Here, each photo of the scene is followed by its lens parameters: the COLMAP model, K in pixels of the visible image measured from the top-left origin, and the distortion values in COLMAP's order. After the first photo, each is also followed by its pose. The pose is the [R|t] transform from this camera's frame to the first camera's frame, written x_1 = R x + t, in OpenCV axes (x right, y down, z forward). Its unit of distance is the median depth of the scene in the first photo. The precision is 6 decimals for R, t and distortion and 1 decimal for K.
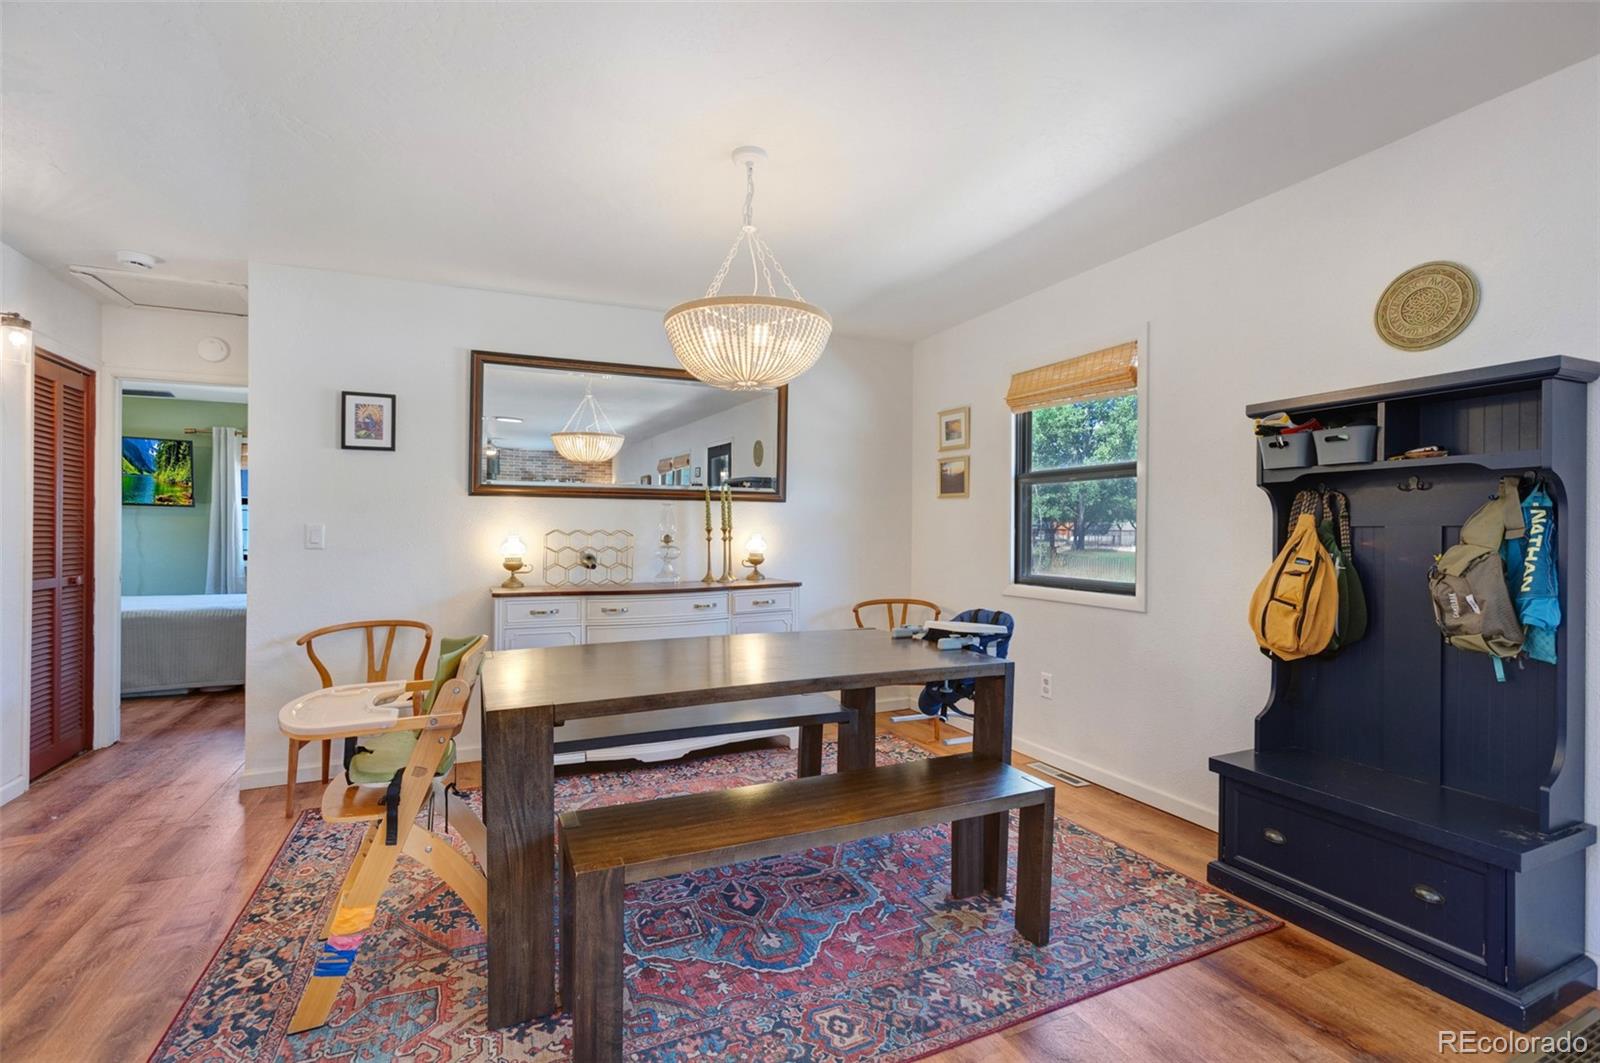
lens RADIAL K [[735.6, 0, 794.3], [0, 735.6, 535.4], [0, 0, 1]] dist [-0.001591, -0.000042]
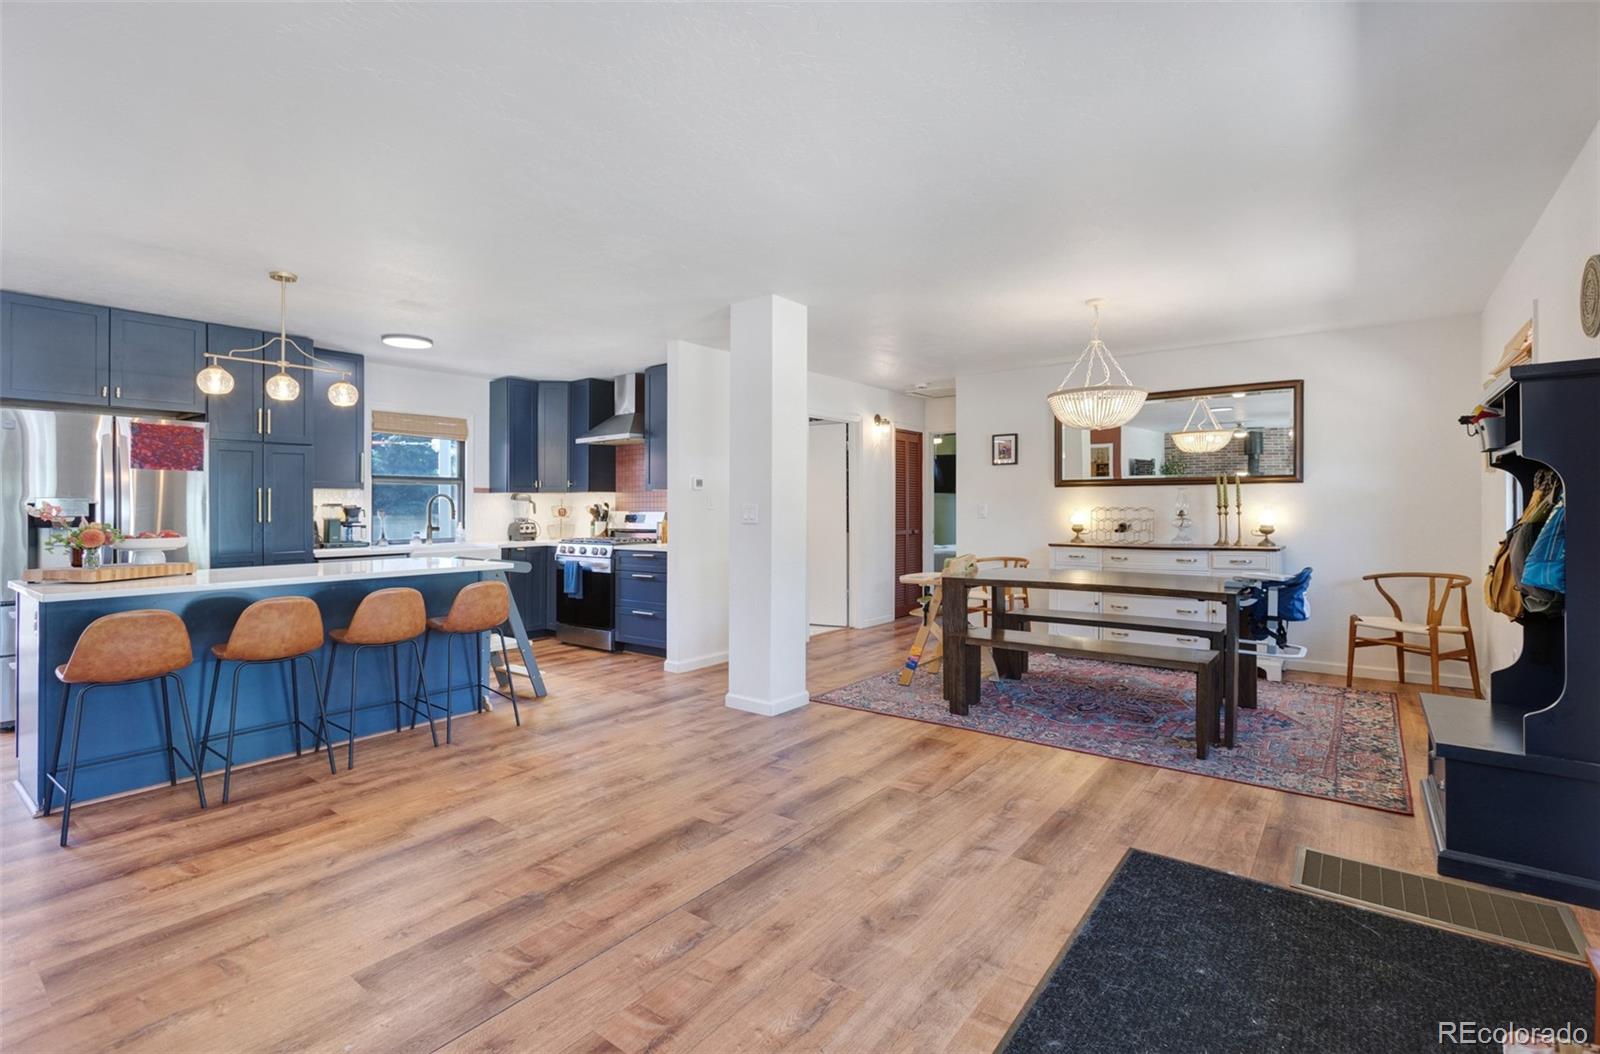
lens RADIAL K [[722.1, 0, 787.5], [0, 722.1, 511.7], [0, 0, 1]] dist [-0.000321, 0.000788]
pose [[0.464567, 0.000622, -0.885538, 0.743925], [-0.000661, 1.000000, 0.000355, 0.002272], [0.885538, 0.000421, 0.464568, -0.317581]]
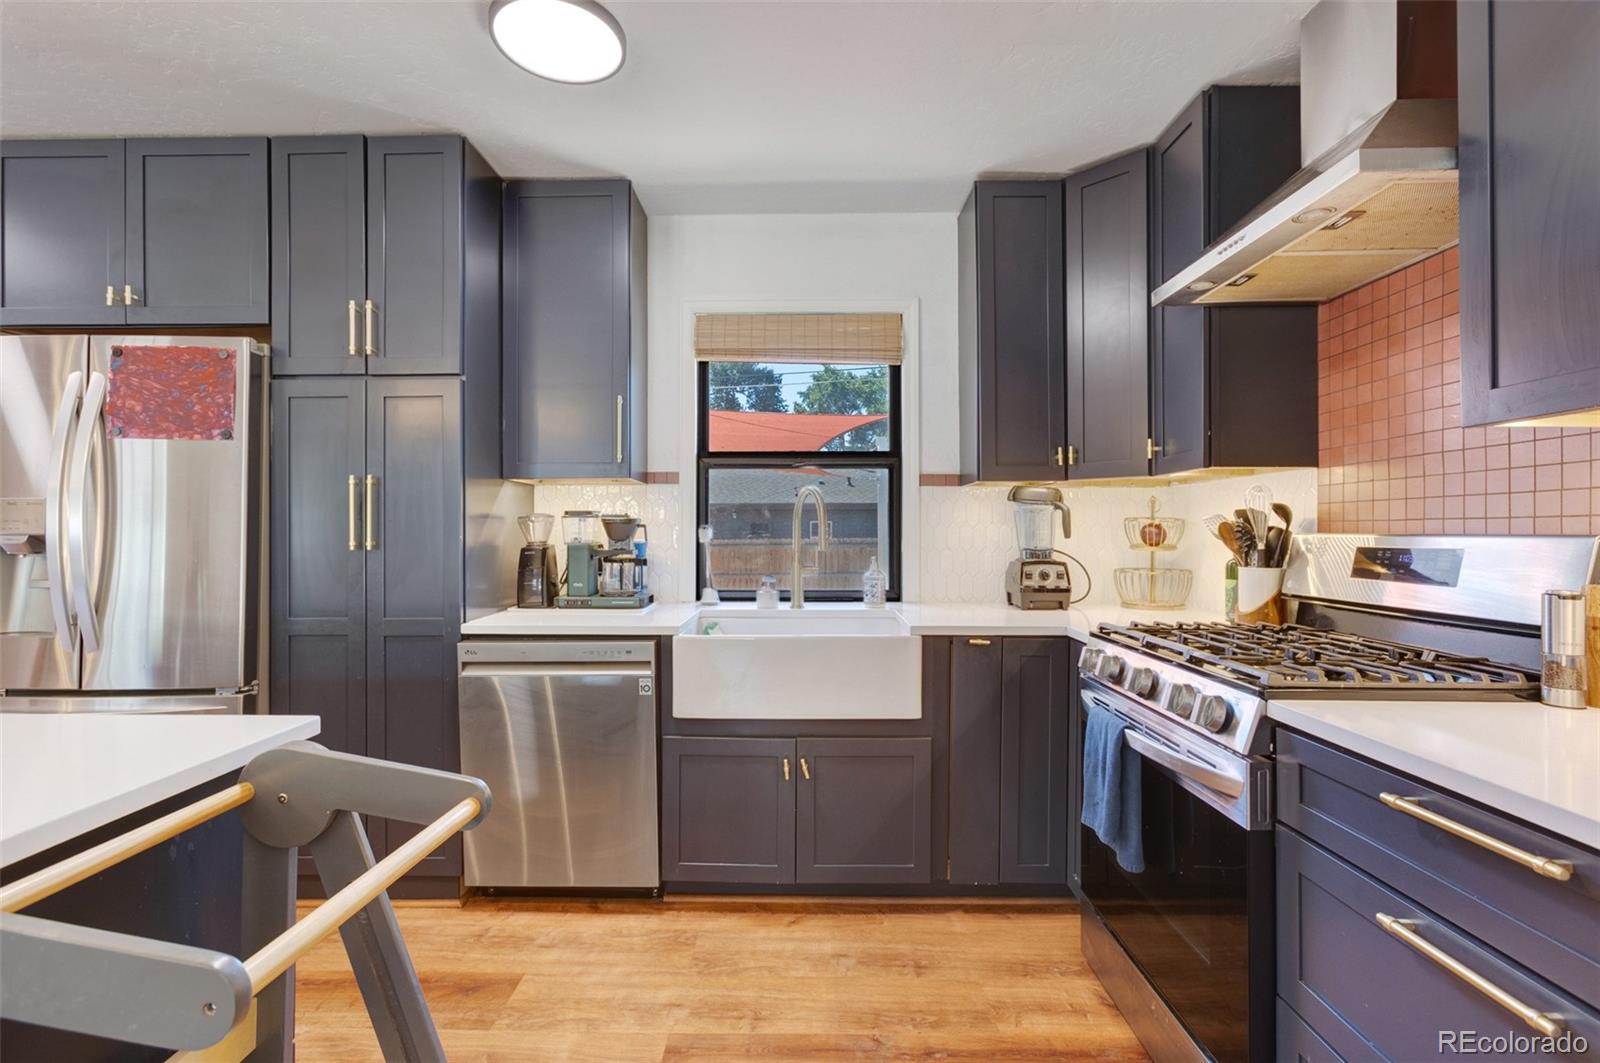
lens RADIAL K [[732.2, 0, 782.5], [0, 732.2, 529.4], [0, 0, 1]] dist [-0.020636, -0.000092]
pose [[-0.430091, -0.006206, -0.902764, -0.449793], [-0.008910, 0.999957, -0.002629, 0.003949], [0.902742, 0.006913, -0.430127, 0.023846]]
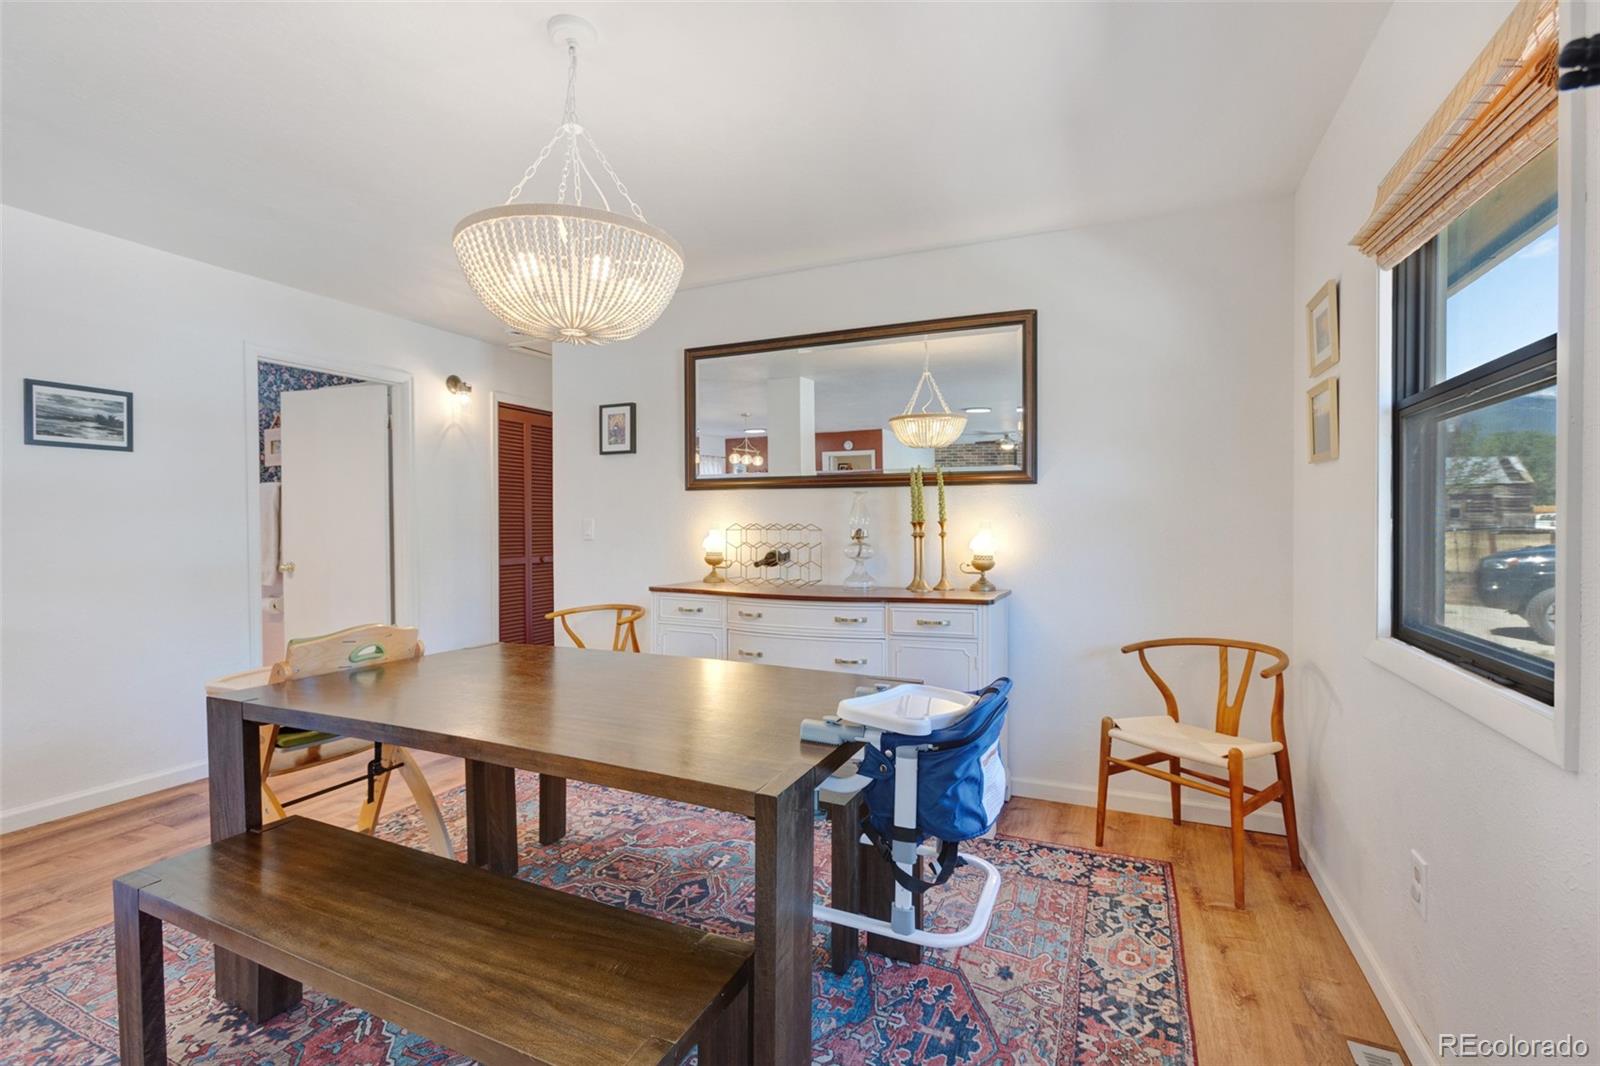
lens RADIAL K [[721.2, 0, 783.3], [0, 721.2, 531.1], [0, 0, 1]] dist [-0.035350, 0.016756]
pose [[0.656757, 0.003751, -0.754093, 0.407246], [-0.005085, 0.999987, 0.000546, 0.001069], [0.754085, 0.003476, 0.656767, 0.440697]]
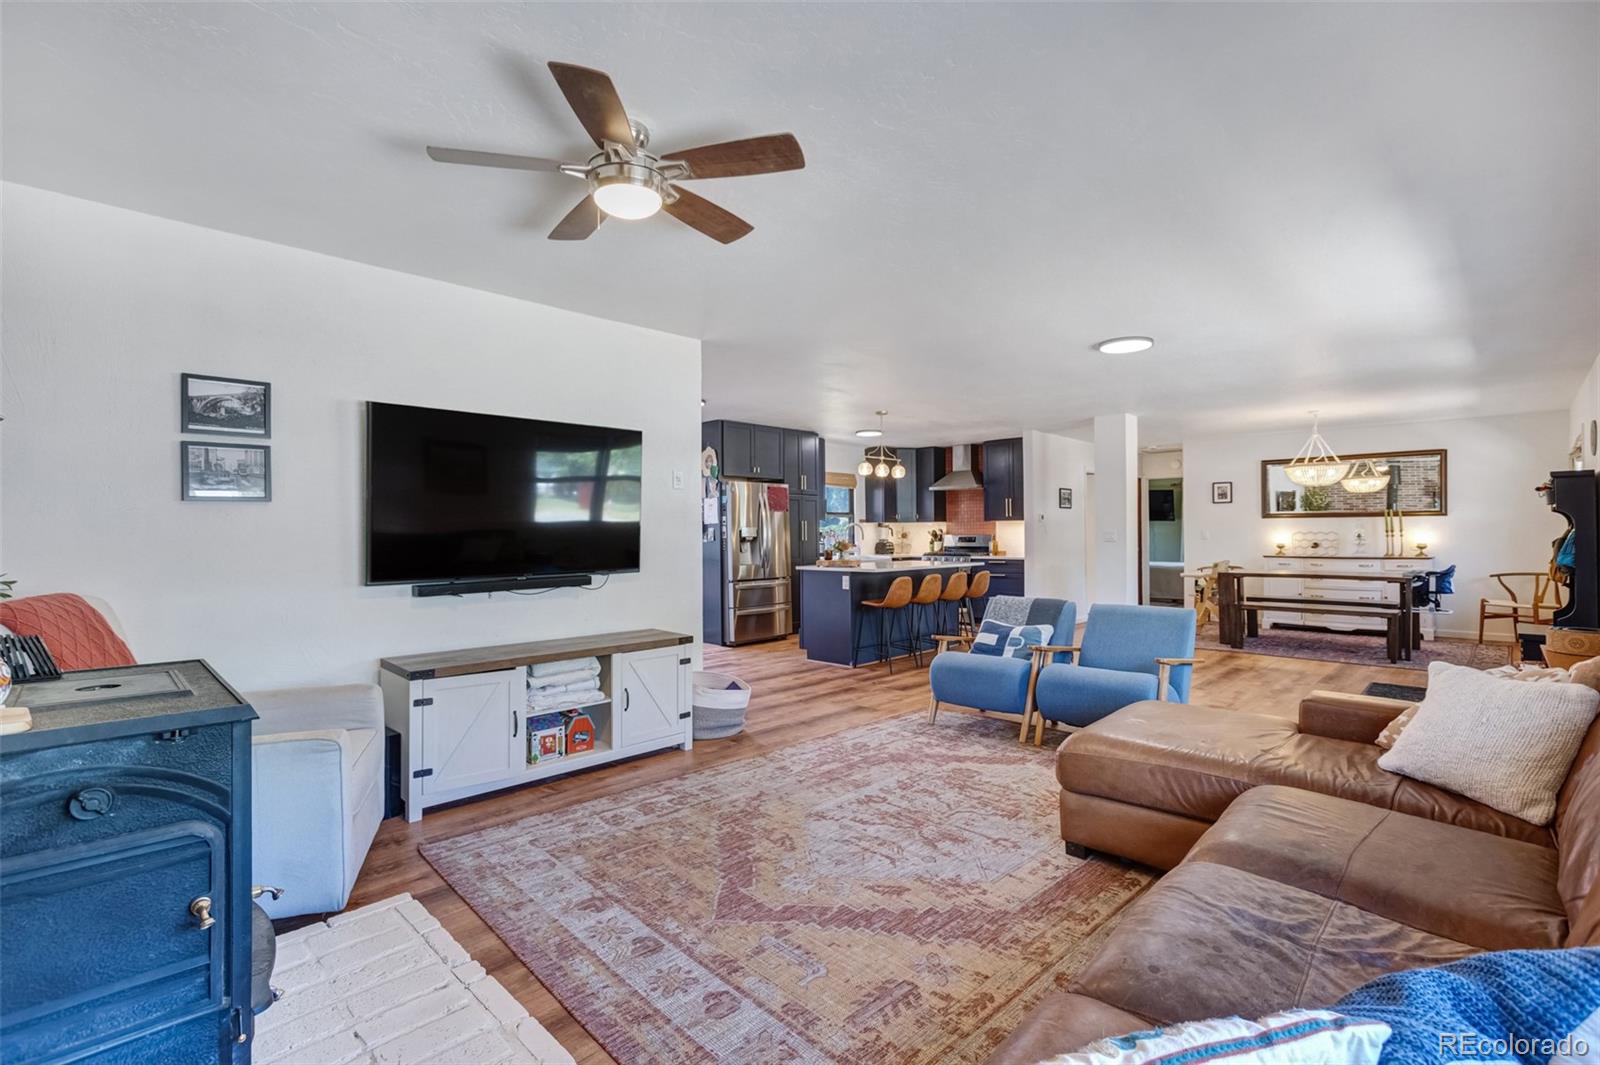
lens RADIAL K [[725.1, 0, 795.9], [0, 725.1, 532.3], [0, 0, 1]] dist [-0.024257, 0.016809]
pose [[0.369280, -0.005218, -0.929304, 1.252632], [-0.000992, 0.999981, -0.006010, 0.010225], [0.929318, 0.003141, 0.369268, -1.396391]]
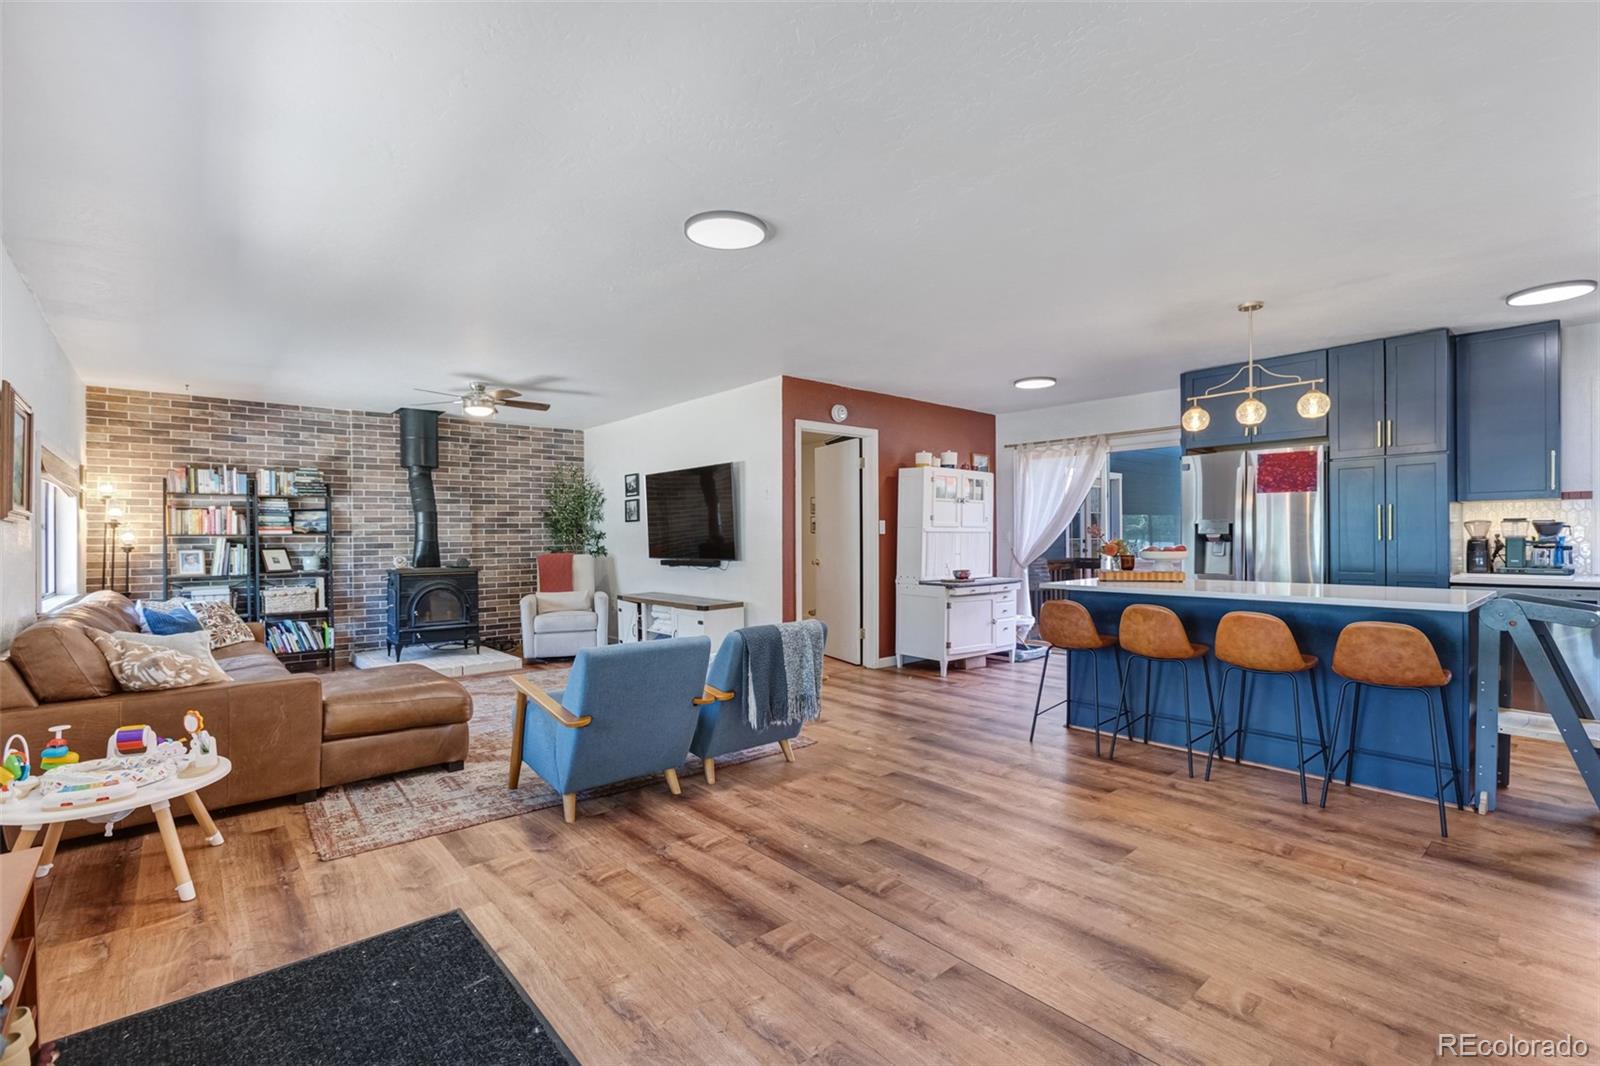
lens RADIAL K [[729.8, 0, 805.7], [0, 729.8, 535.1], [0, 0, 1]] dist [-0.021831, 0.017473]
pose [[-0.956009, 0.008515, -0.293213, 0.464044], [0.006683, 0.999951, 0.007251, -0.002144], [0.293260, 0.004972, -0.956020, 0.345246]]
